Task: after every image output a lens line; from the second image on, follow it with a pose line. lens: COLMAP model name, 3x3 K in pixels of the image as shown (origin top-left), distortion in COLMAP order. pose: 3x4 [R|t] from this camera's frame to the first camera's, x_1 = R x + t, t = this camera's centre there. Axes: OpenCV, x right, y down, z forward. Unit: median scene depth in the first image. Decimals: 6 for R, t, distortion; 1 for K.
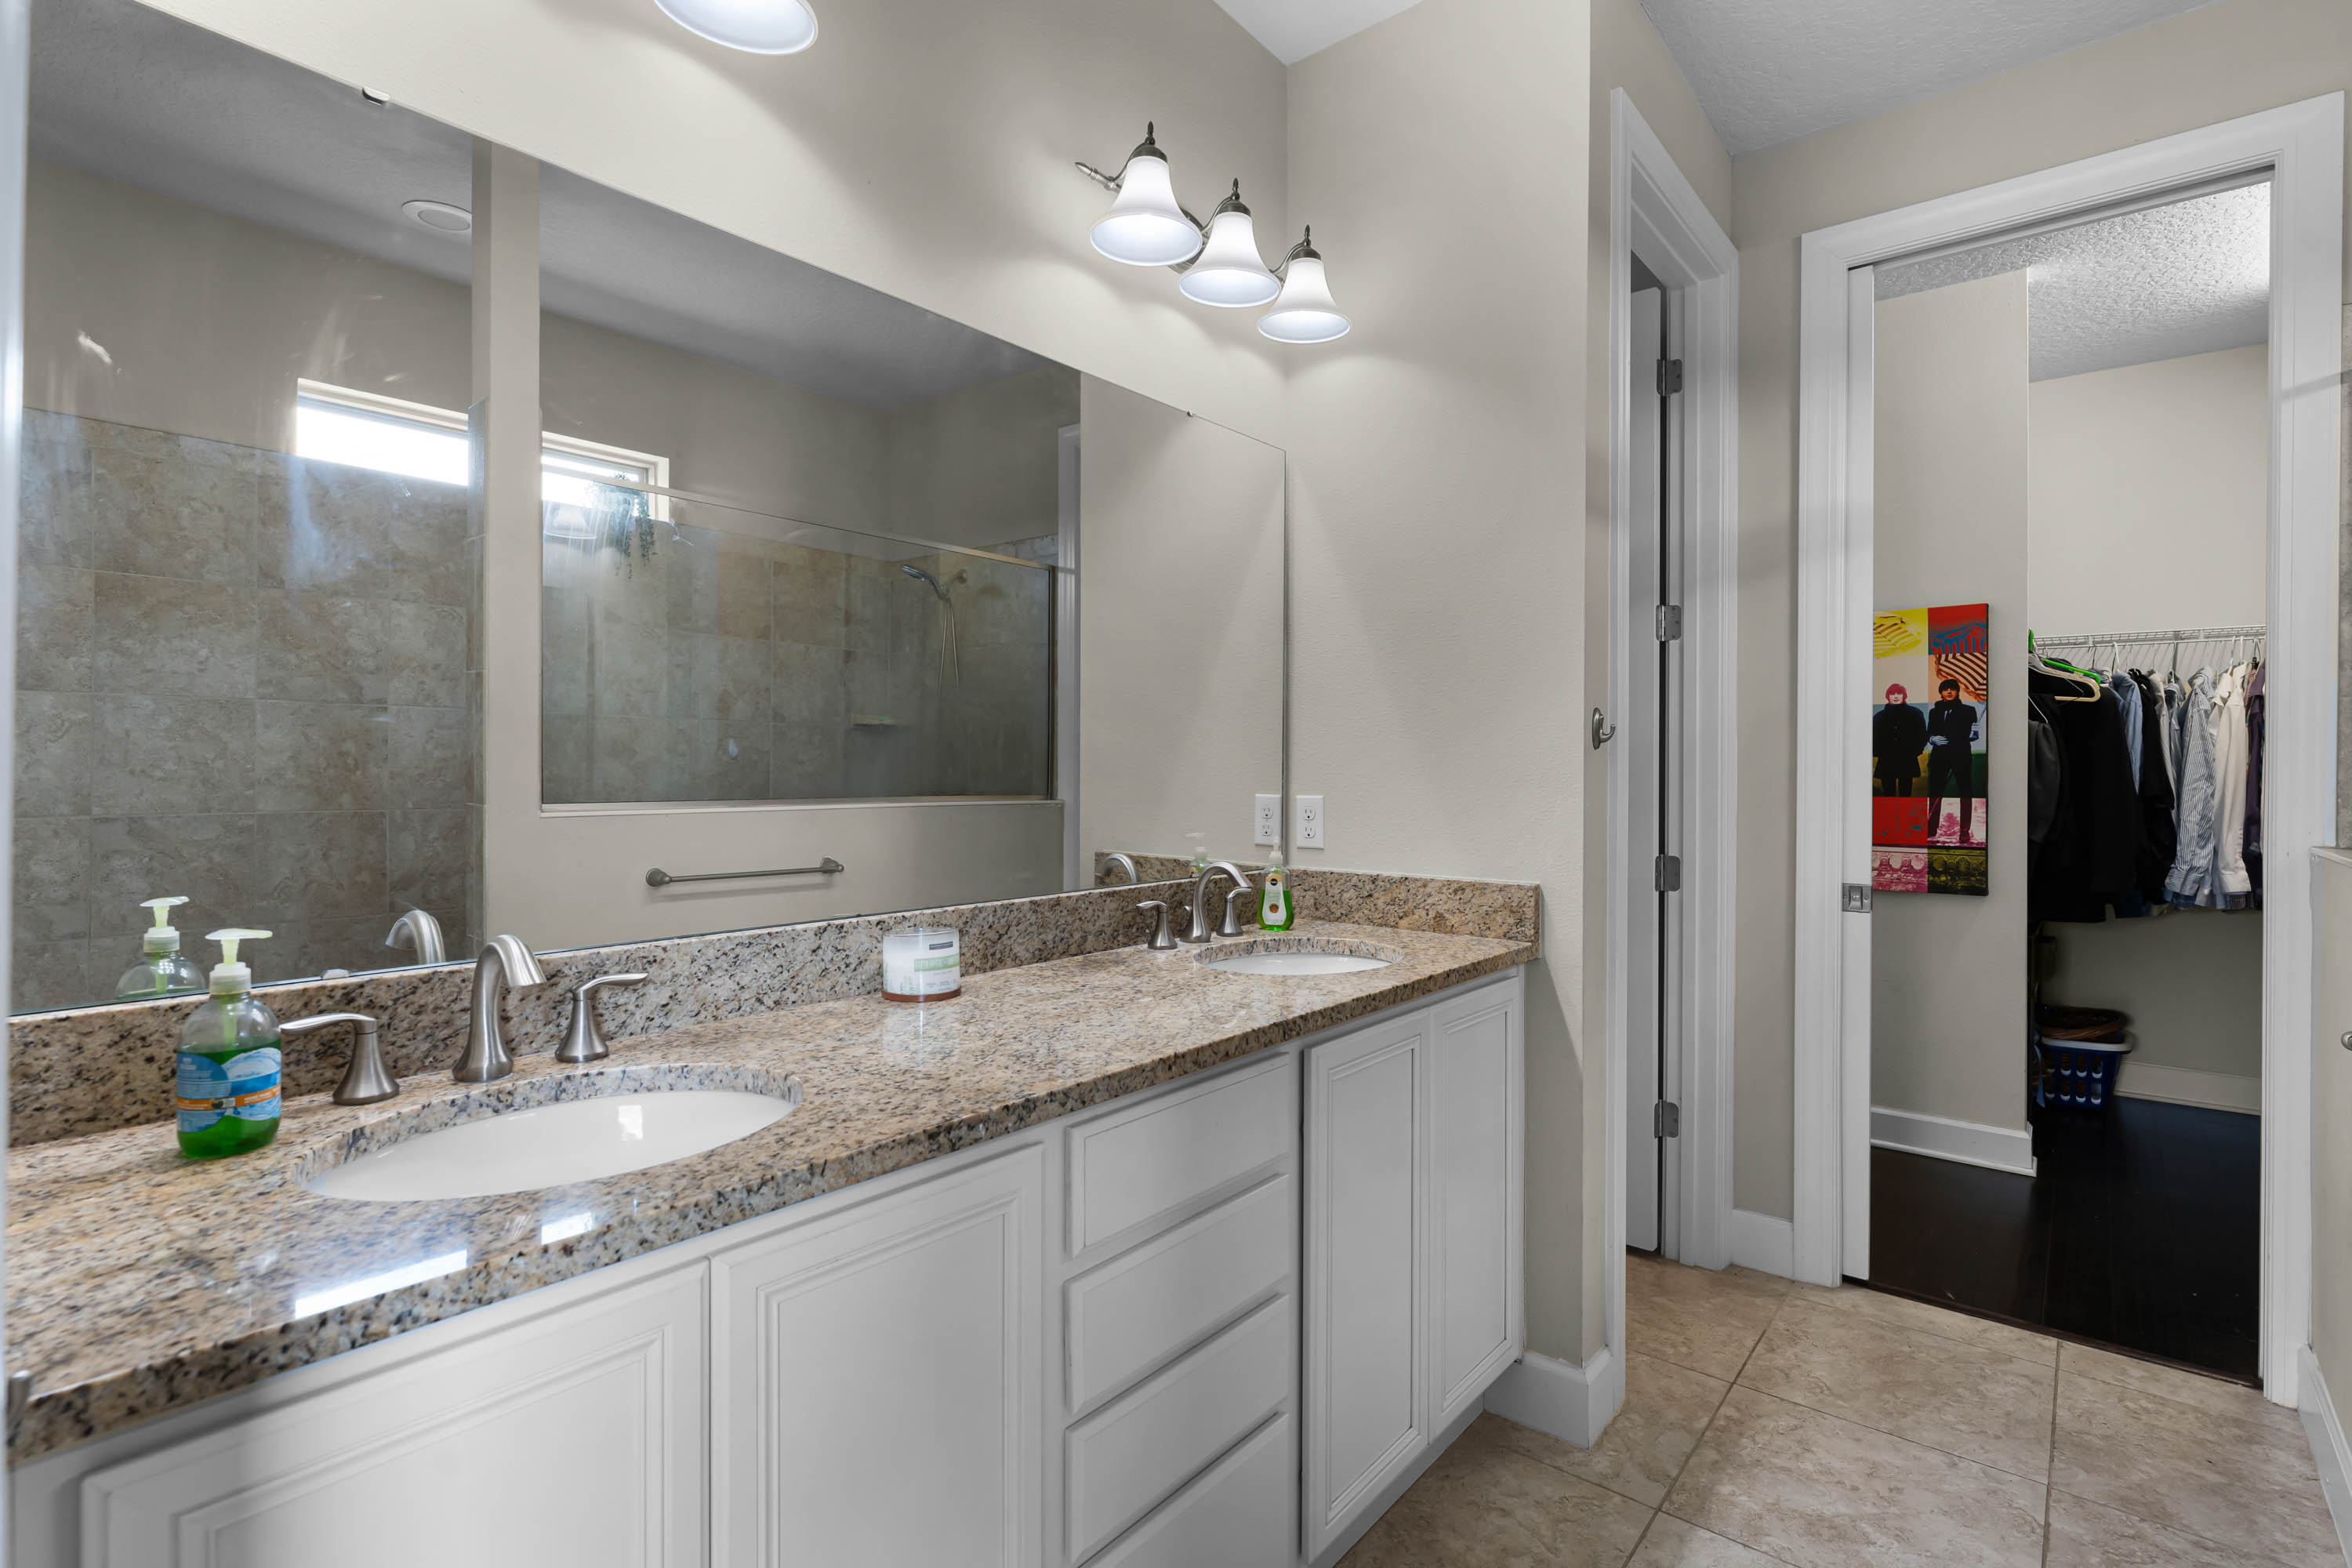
lens RADIAL K [[1128.2, 0, 1167.0], [0, 1128.2, 777.9], [0, 0, 1]] dist [-0.006293, -0.000387]
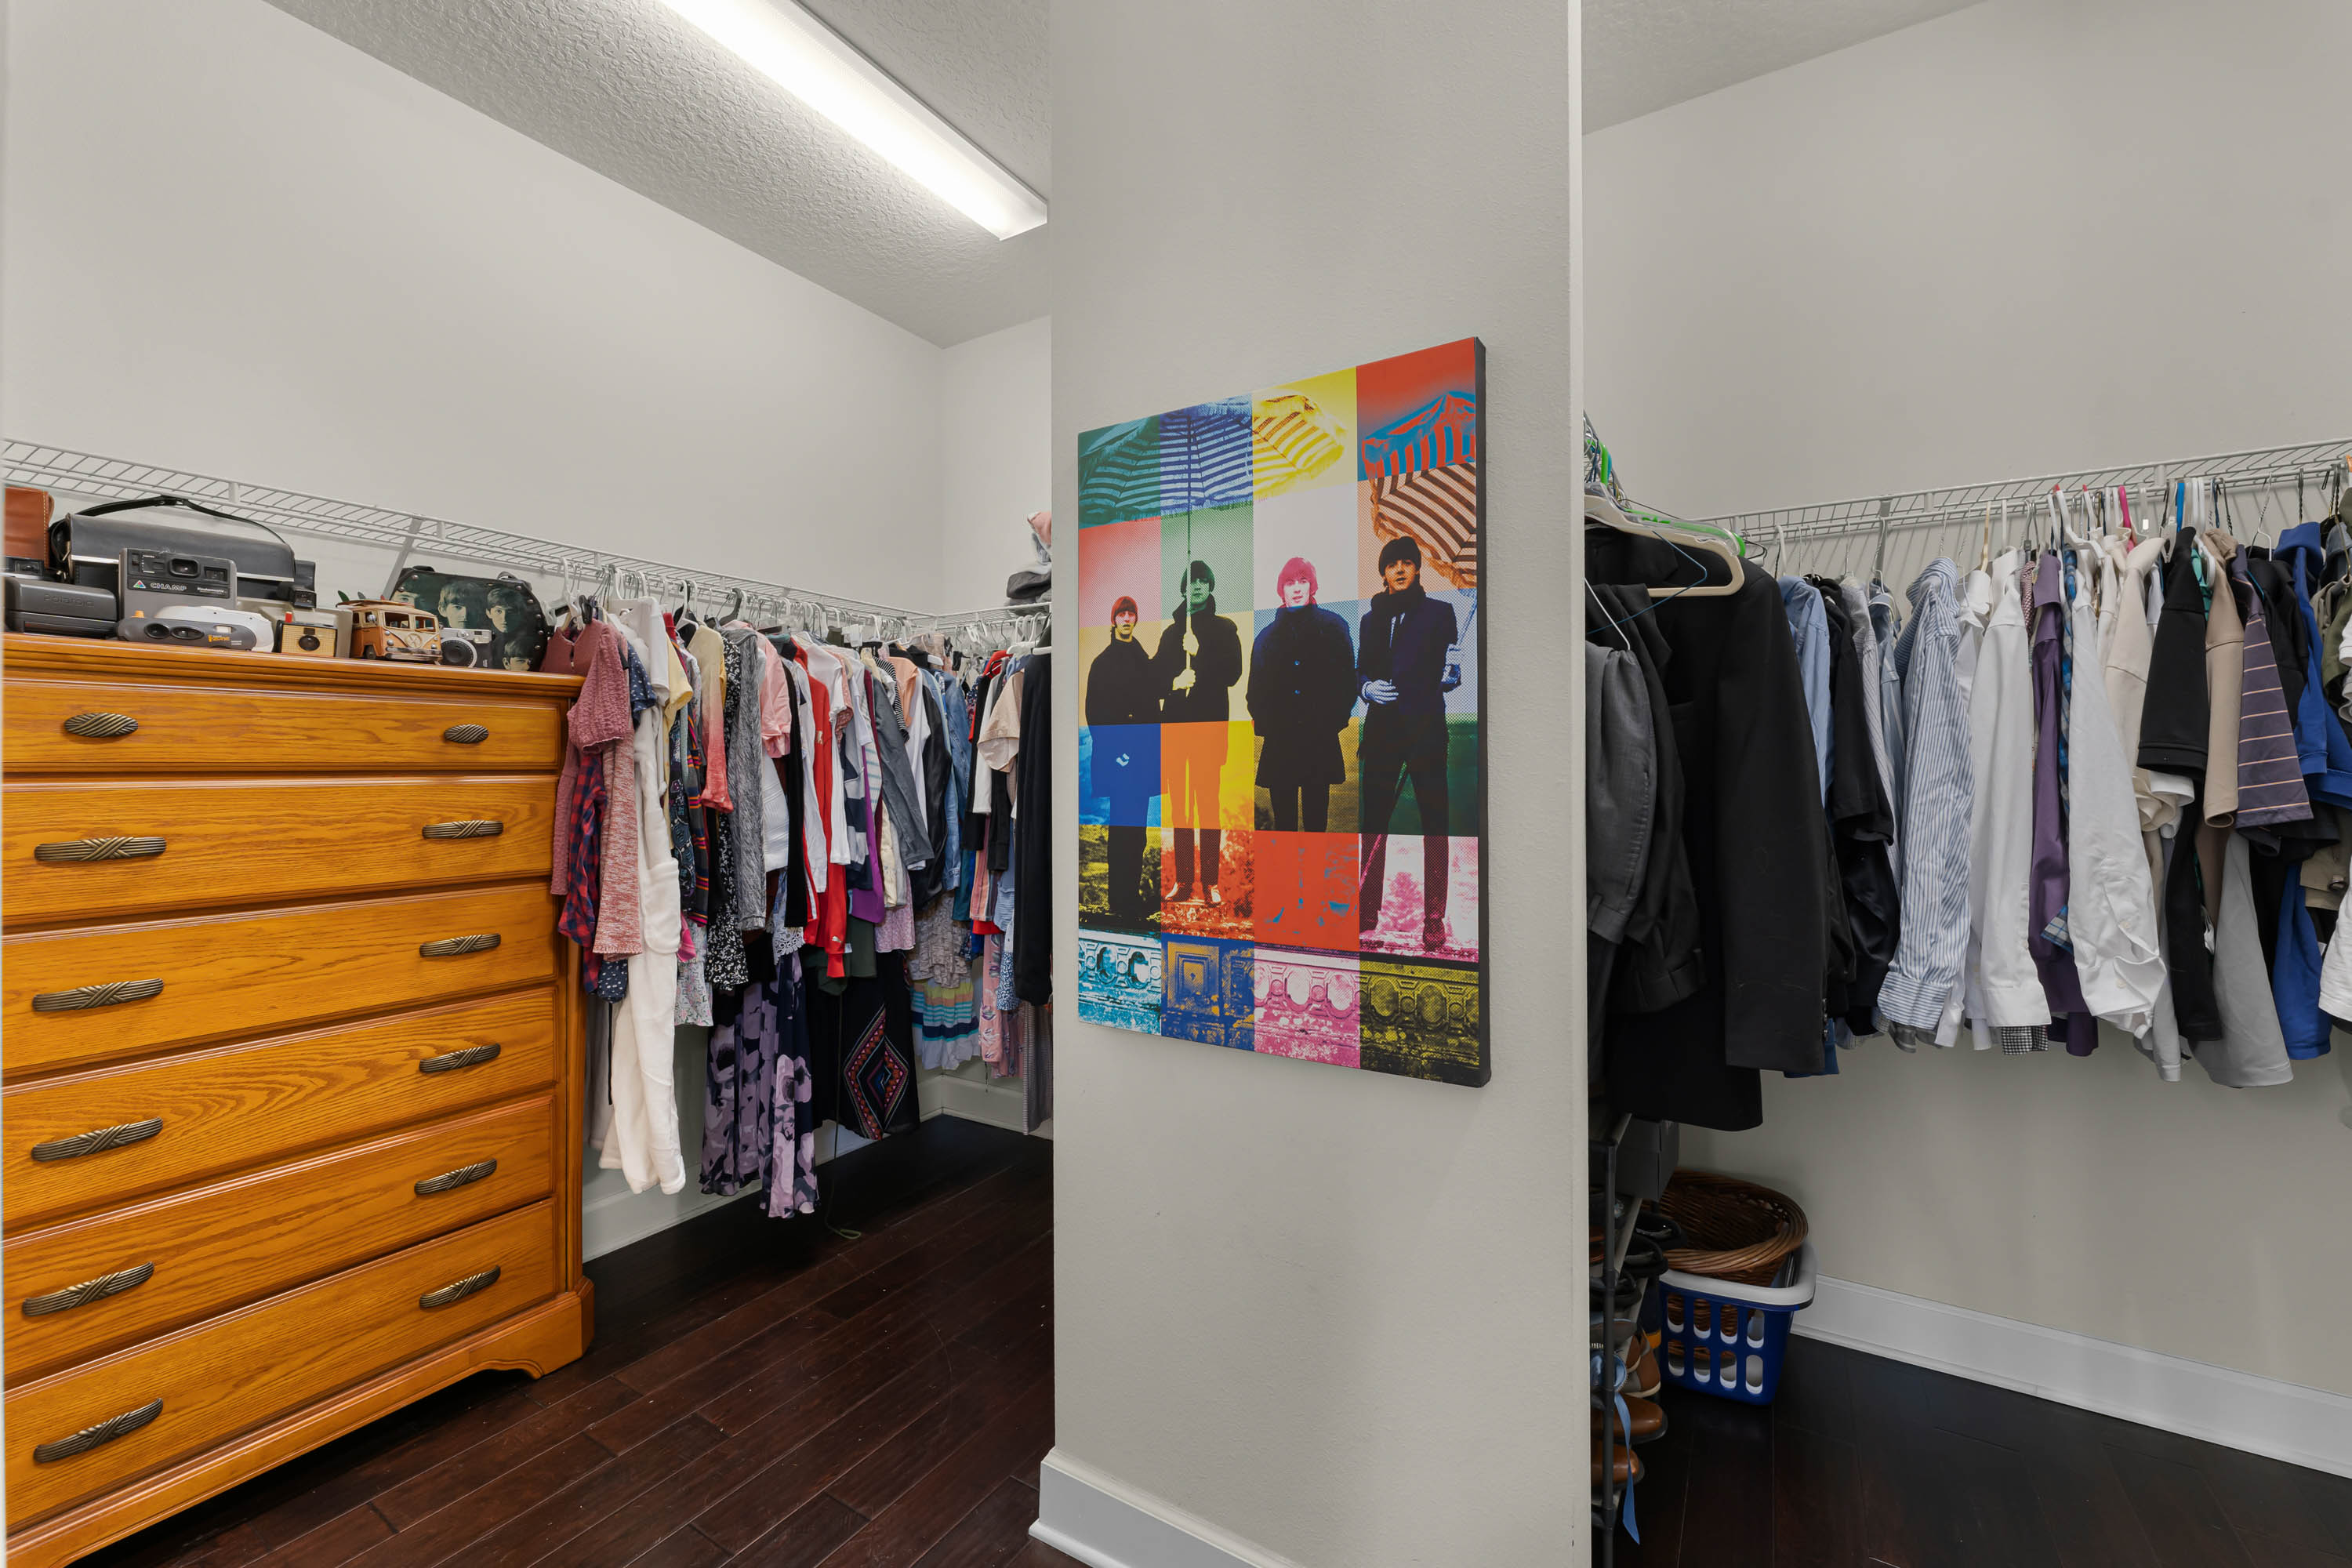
lens RADIAL K [[971.0, 0, 1184.5], [0, 971.0, 777.6], [0, 0, 1]] dist [-0.001461, 0.000027]
pose [[0.989498, -0.007796, 0.144333, 0.561824], [0.007590, 0.999969, 0.001974, -0.003854], [-0.144344, -0.000857, 0.989527, 0.661067]]
